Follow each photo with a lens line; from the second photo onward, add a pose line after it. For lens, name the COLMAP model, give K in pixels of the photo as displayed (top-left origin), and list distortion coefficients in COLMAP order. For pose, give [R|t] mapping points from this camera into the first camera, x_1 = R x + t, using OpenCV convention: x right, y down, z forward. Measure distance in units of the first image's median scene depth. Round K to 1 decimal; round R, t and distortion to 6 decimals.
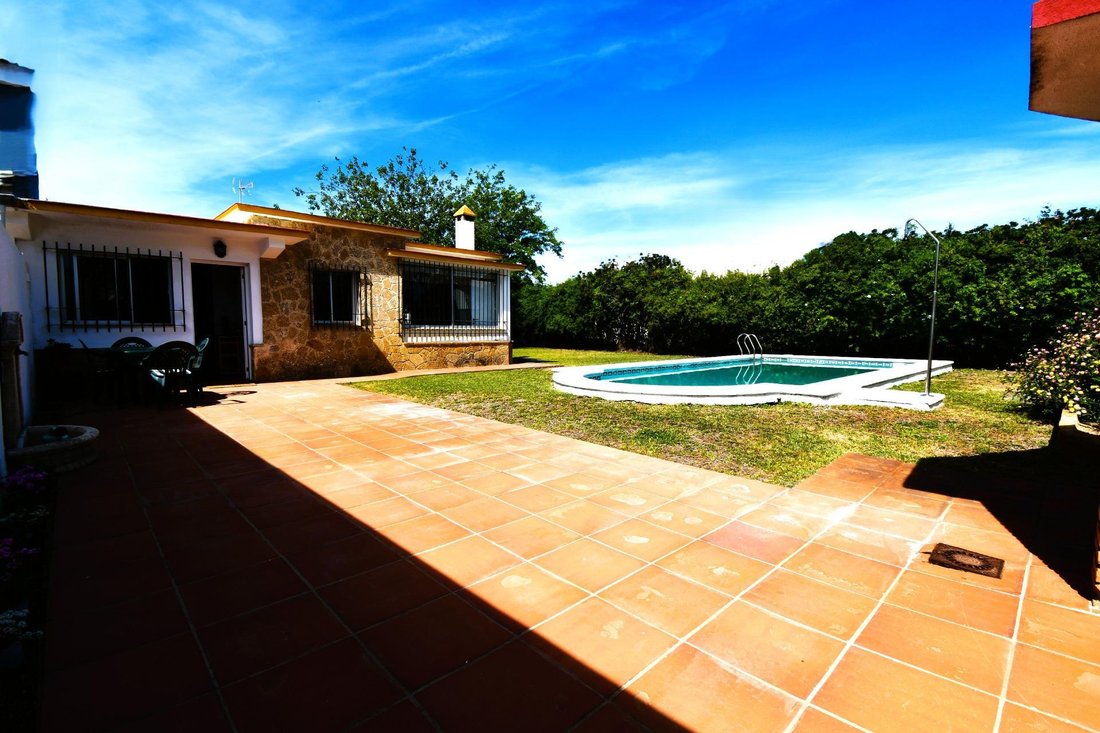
lens RADIAL K [[492.8, 0, 548.5], [0, 492.8, 375.6], [0, 0, 1]] dist [0.018652, -0.022749]
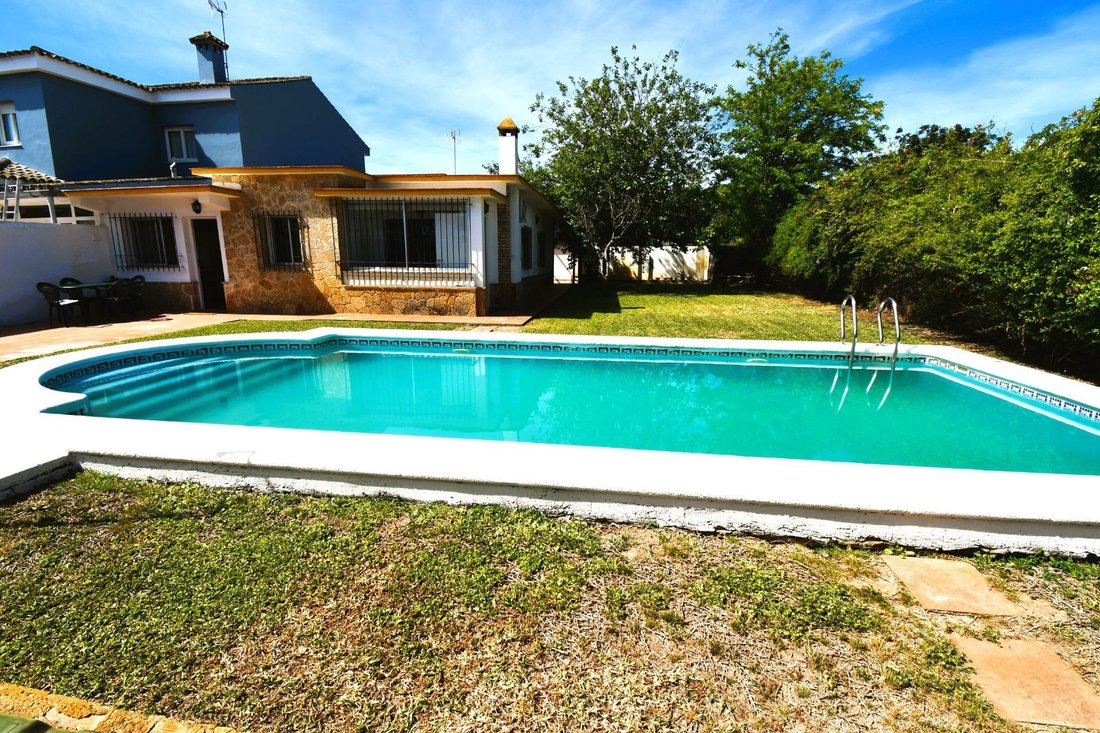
lens RADIAL K [[499.1, 0, 550.0], [0, 499.1, 366.5], [0, 0, 1]] dist [0.003127, -0.014244]
pose [[0.629599, 0.173721, -0.757249, 0.667644], [-0.080008, 0.983996, 0.159217, -0.086988], [0.772790, -0.039657, 0.633422, 0.599107]]
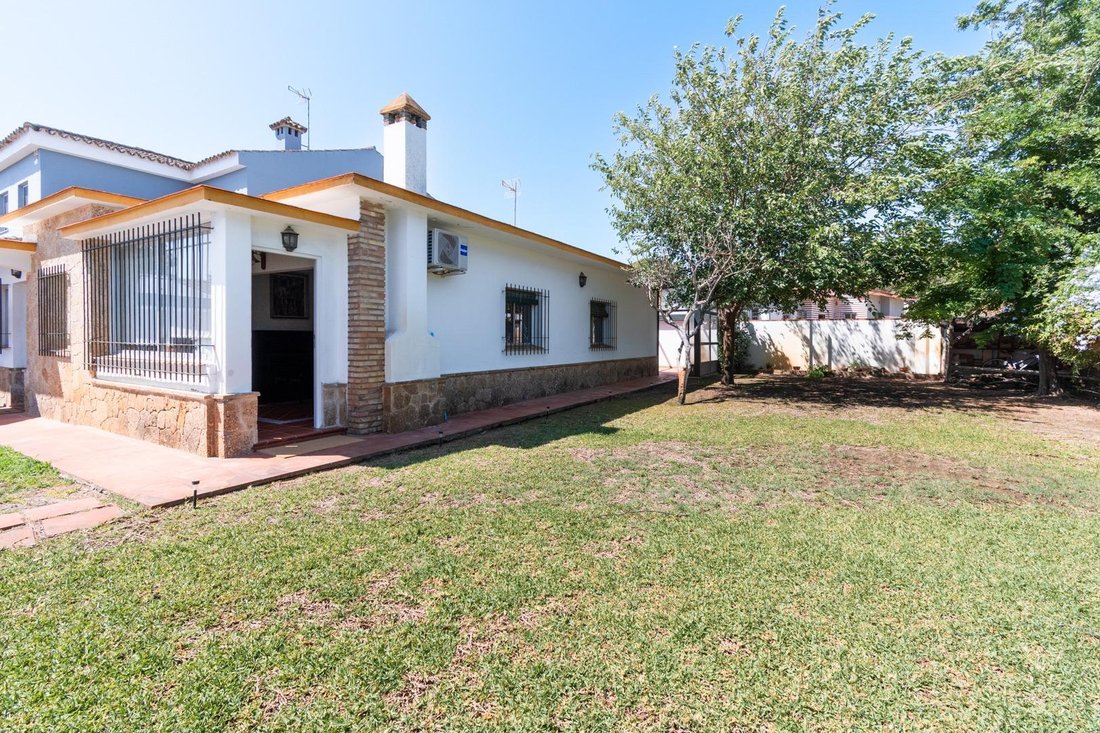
lens RADIAL K [[498.2, 0, 549.6], [0, 498.2, 342.2], [0, 0, 1]] dist [0.003665, 0.000351]
pose [[0.258828, 0.008165, -0.965889, 0.378579], [-0.096336, 0.995197, -0.017402, -0.135760], [0.961107, 0.097554, 0.258372, 1.205195]]
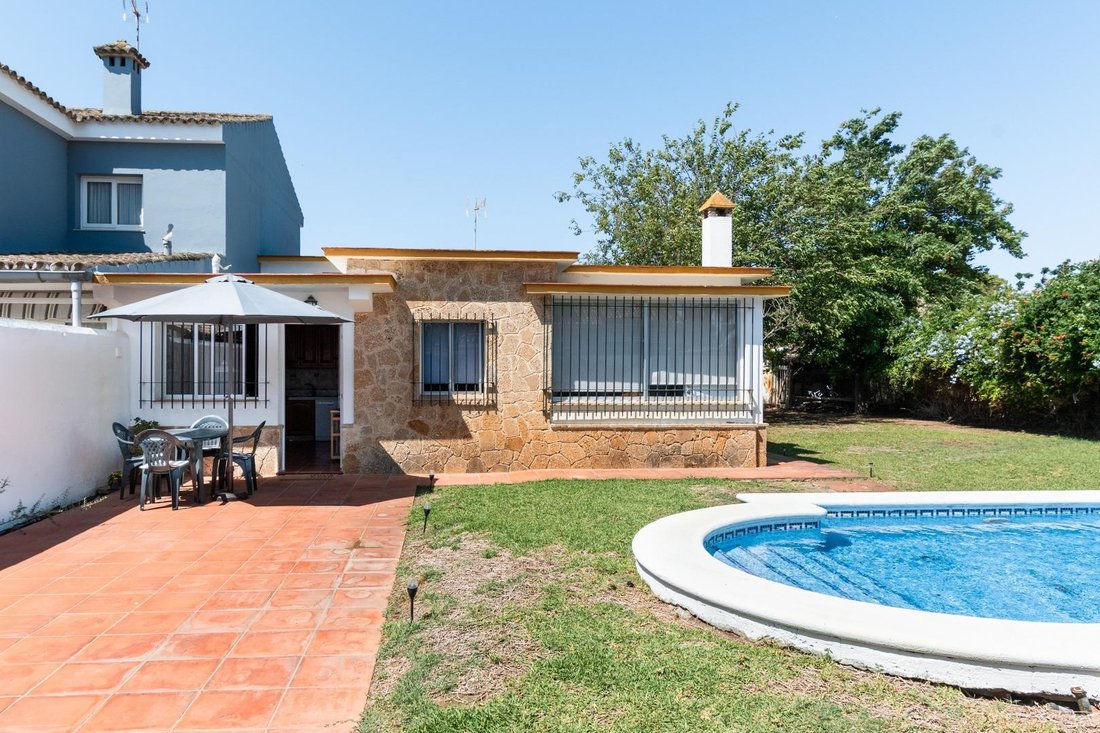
lens RADIAL K [[756.9, 0, 550.0], [0, 756.9, 366.5], [0, 0, 1]] dist [0.003598, -0.003704]
pose [[0.782617, -0.004100, -0.622490, 0.280315], [-0.057418, 0.995240, -0.078743, -0.056930], [0.619850, 0.097368, 0.778656, 0.199374]]
